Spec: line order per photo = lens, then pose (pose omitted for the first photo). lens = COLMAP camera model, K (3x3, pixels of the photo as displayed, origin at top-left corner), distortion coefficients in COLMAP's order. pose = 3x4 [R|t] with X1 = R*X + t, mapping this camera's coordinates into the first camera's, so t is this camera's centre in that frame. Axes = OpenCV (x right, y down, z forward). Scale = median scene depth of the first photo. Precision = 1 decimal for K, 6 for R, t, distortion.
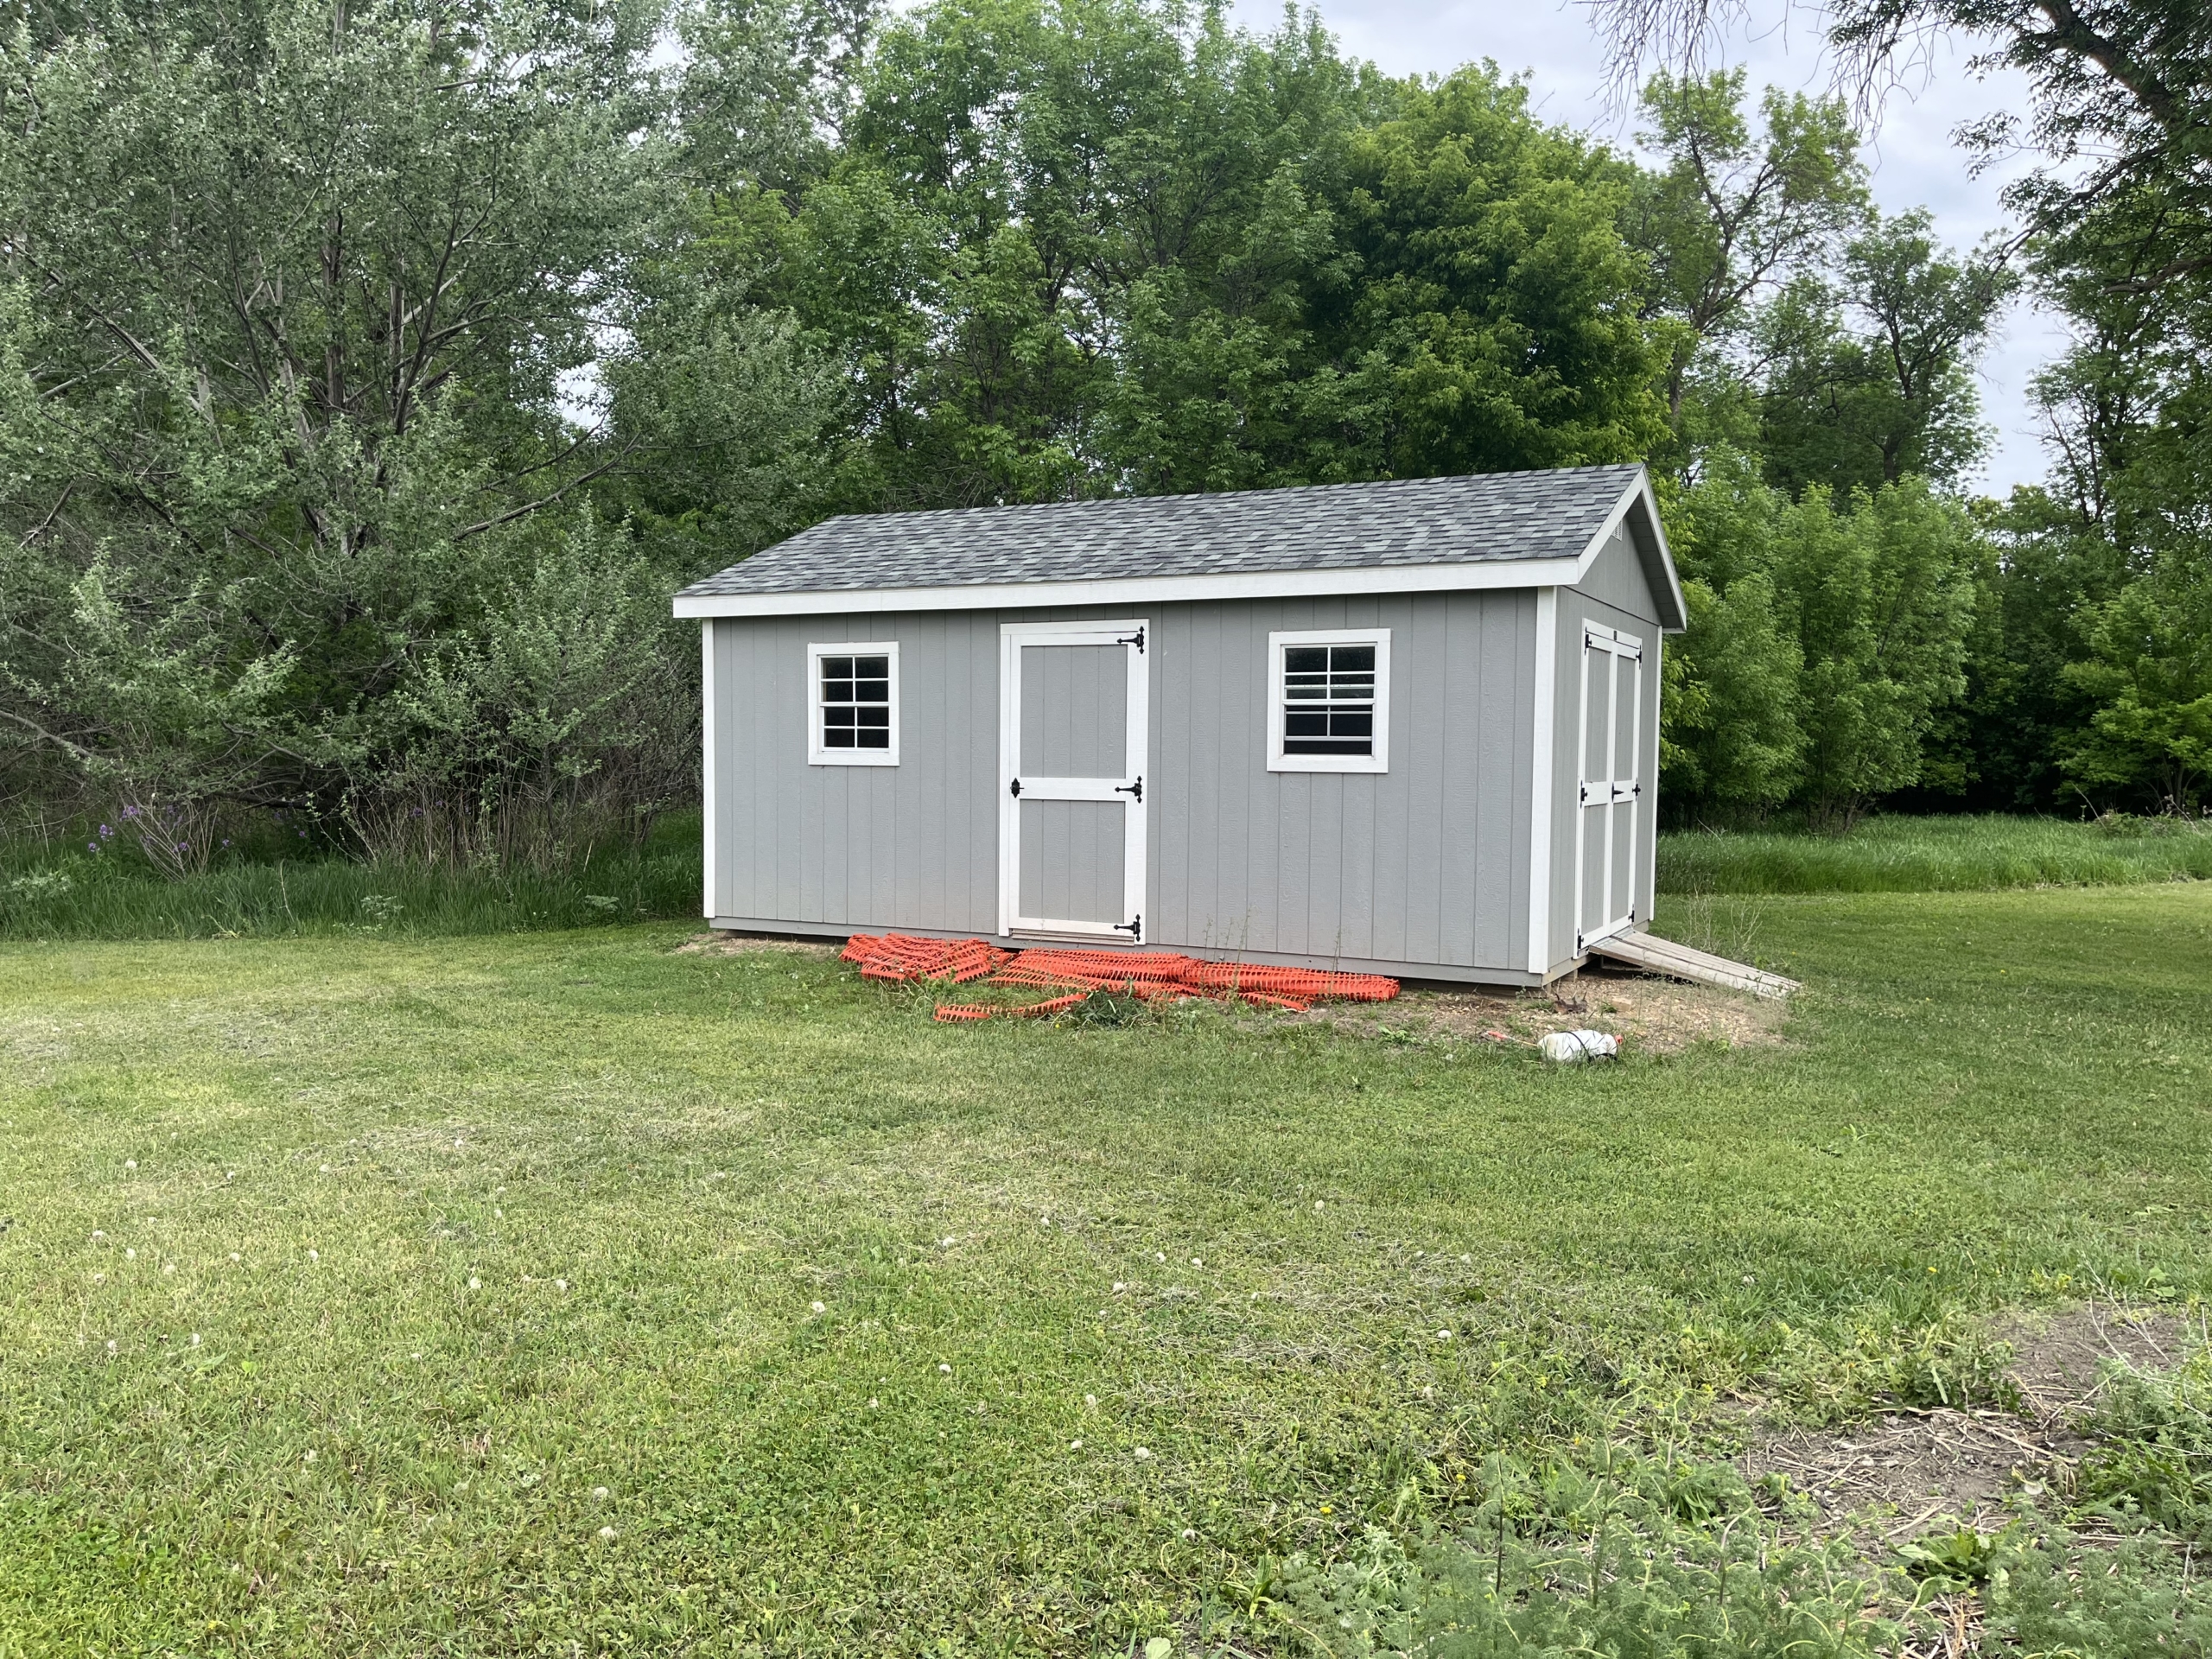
lens RADIAL K [[1663.6, 0, 1106.0], [0, 1663.6, 829.5], [0, 0, 1]] dist [0.197253, -0.254969]
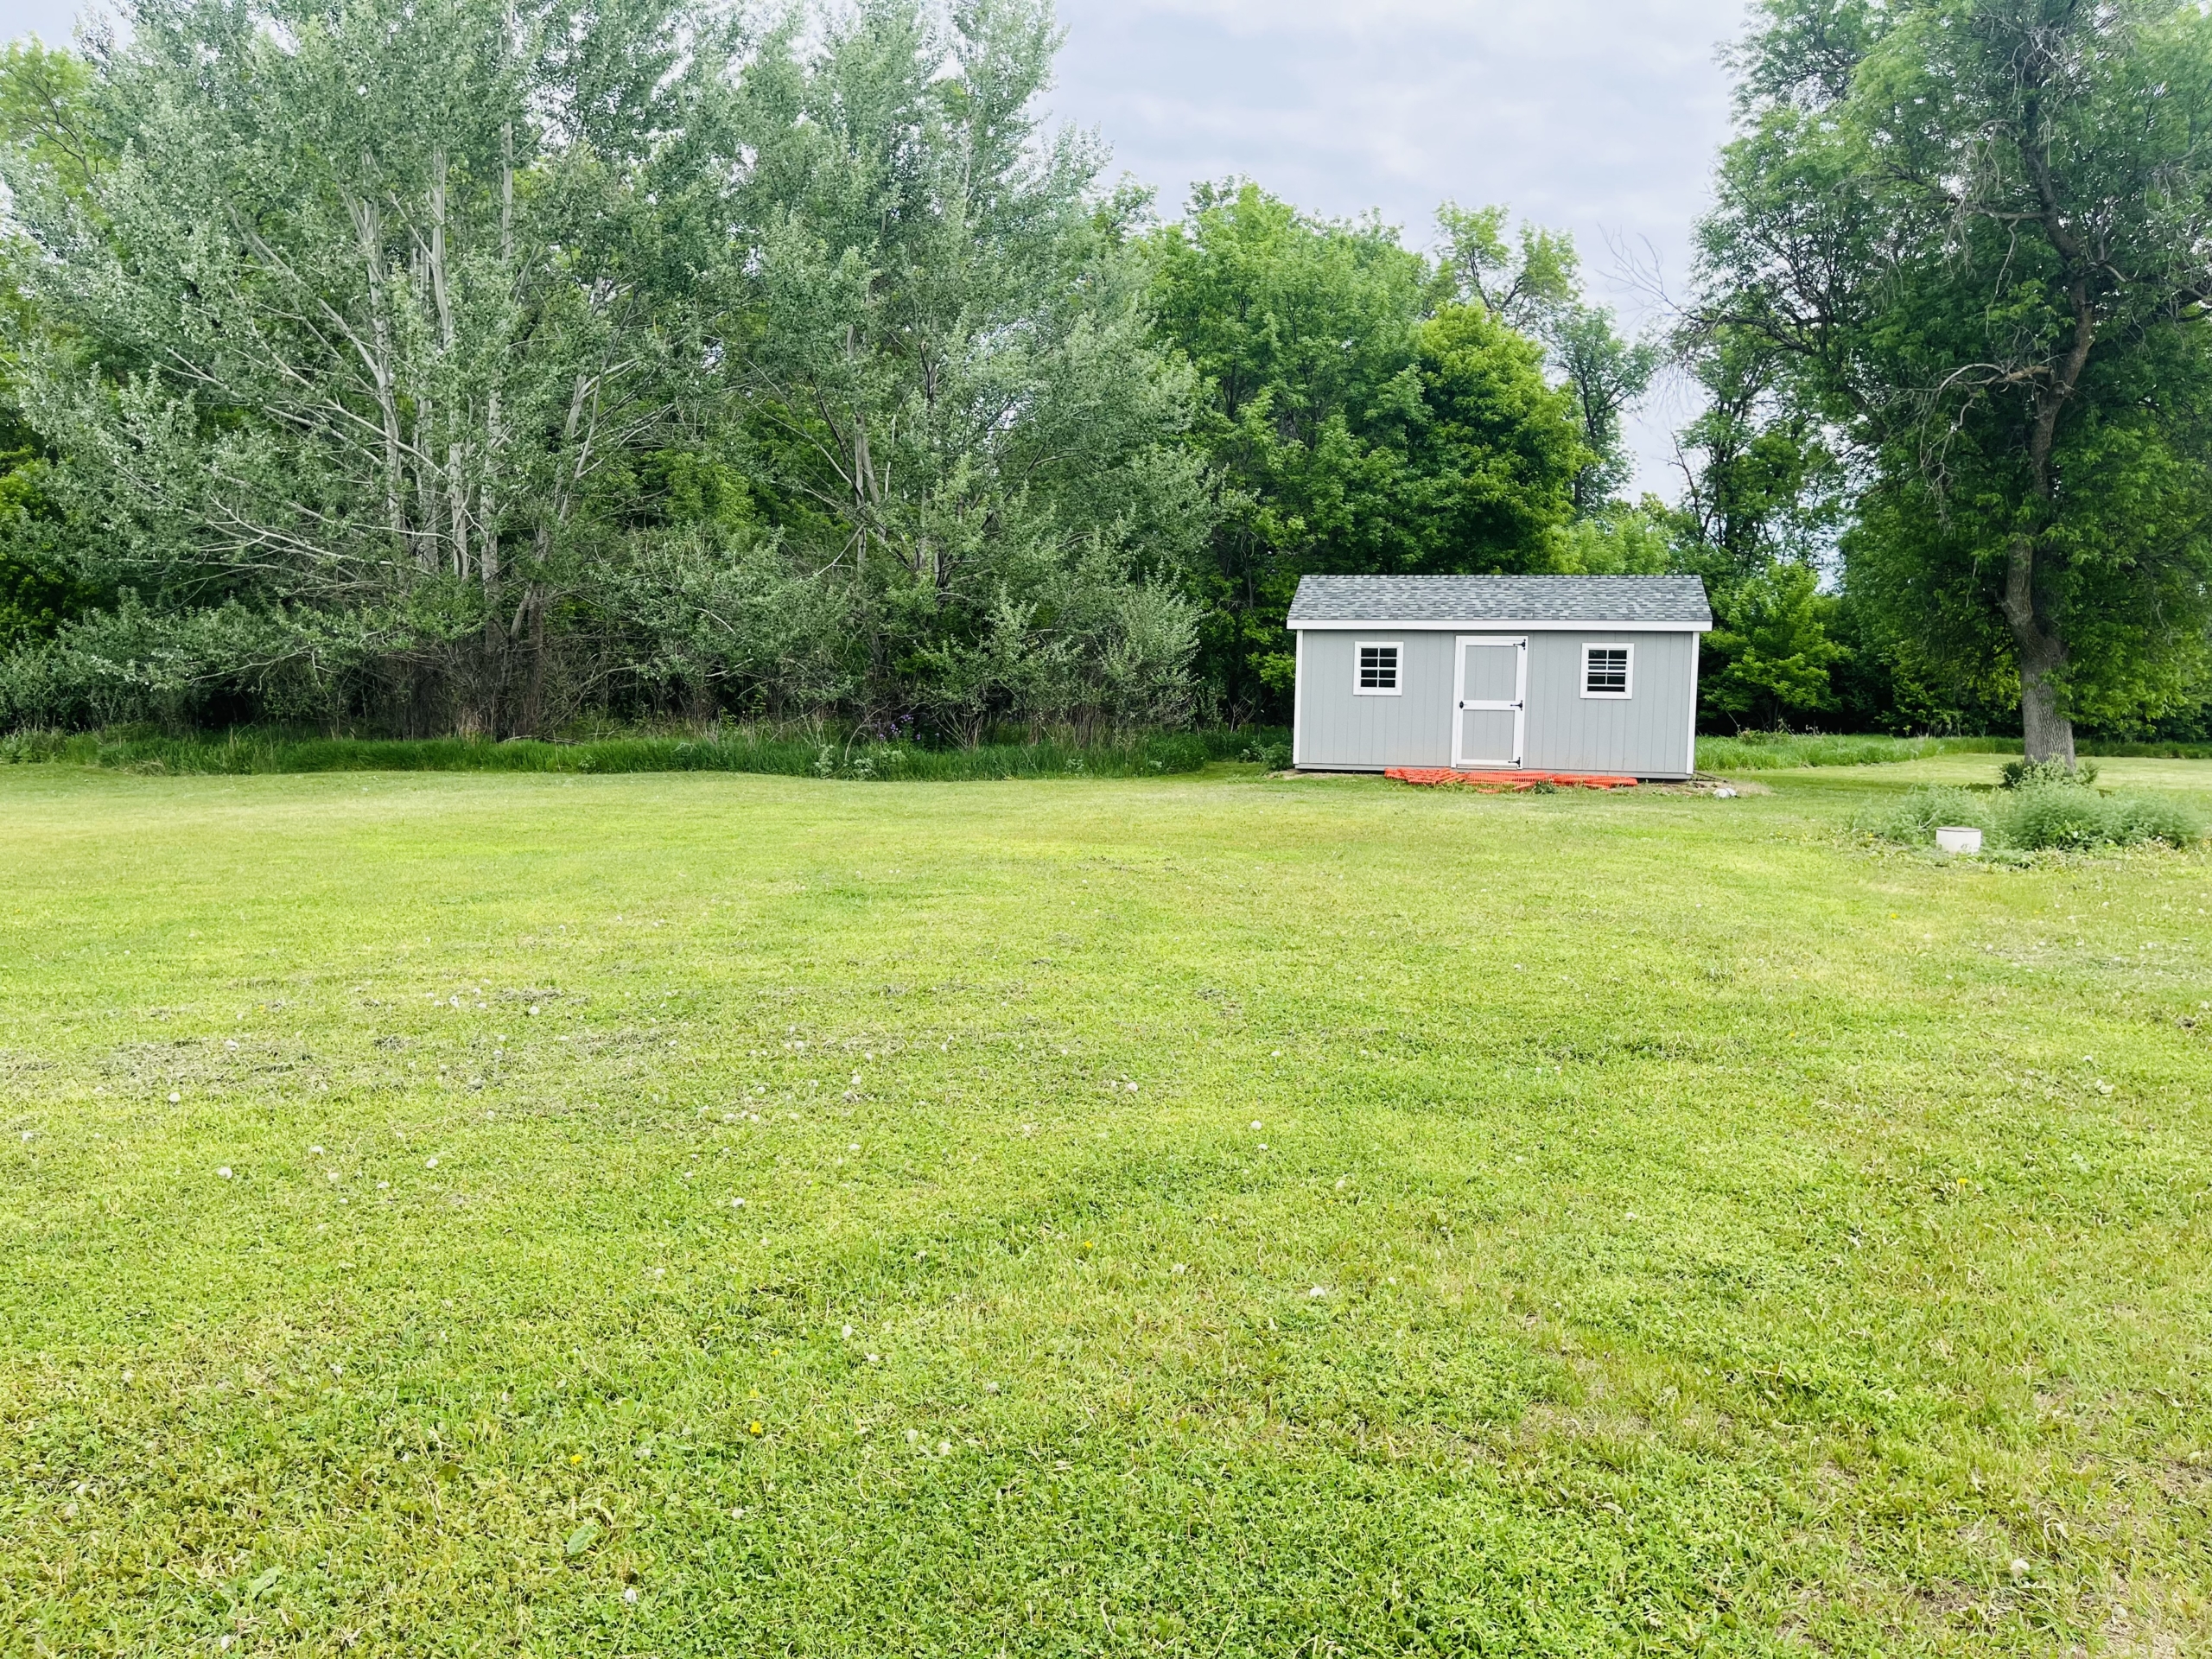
lens RADIAL K [[1709.4, 0, 1104.3], [0, 1709.4, 804.8], [0, 0, 1]] dist [0.079954, -0.085536]
pose [[0.973116, -0.008960, 0.230140, -1.048813], [0.003072, 0.999659, 0.025929, 0.049337], [-0.230294, -0.024525, 0.972812, -1.192548]]
